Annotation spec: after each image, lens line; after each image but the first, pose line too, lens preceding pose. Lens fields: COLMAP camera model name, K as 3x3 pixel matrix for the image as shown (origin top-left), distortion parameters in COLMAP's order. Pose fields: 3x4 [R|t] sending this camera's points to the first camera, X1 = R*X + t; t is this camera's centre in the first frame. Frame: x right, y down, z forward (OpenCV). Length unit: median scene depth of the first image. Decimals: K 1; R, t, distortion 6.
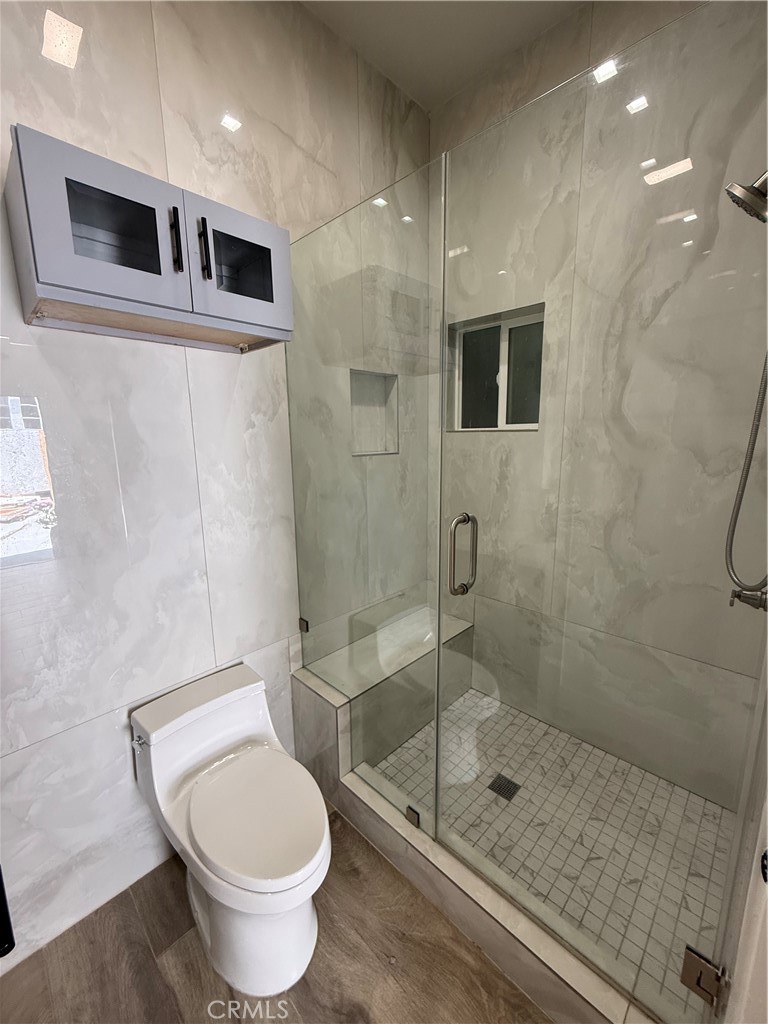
lens RADIAL K [[407.6, 0, 383.2], [0, 407.6, 509.9], [0, 0, 1]] dist [-0.000903, 0.000307]
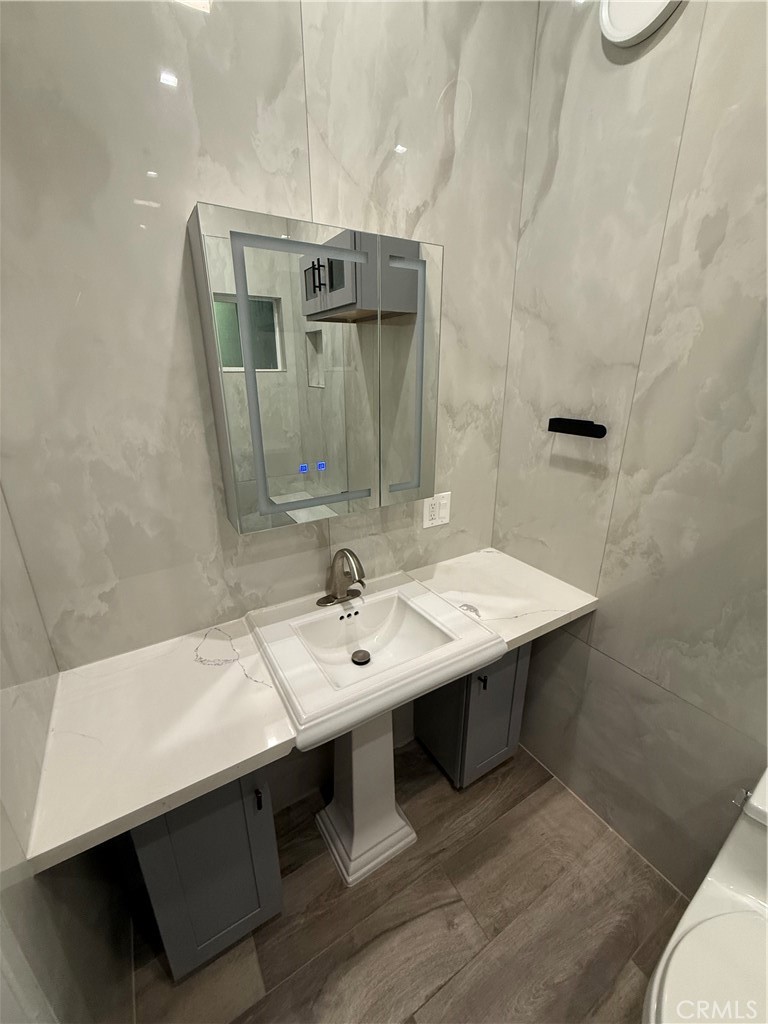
lens RADIAL K [[407.6, 0, 383.2], [0, 407.6, 509.9], [0, 0, 1]] dist [-0.000903, 0.000307]
pose [[0.253728, -0.298916, 0.919930, -0.221352], [0.185715, 0.948413, 0.256948, -0.172511], [-0.949280, 0.105650, 0.296152, 0.805502]]
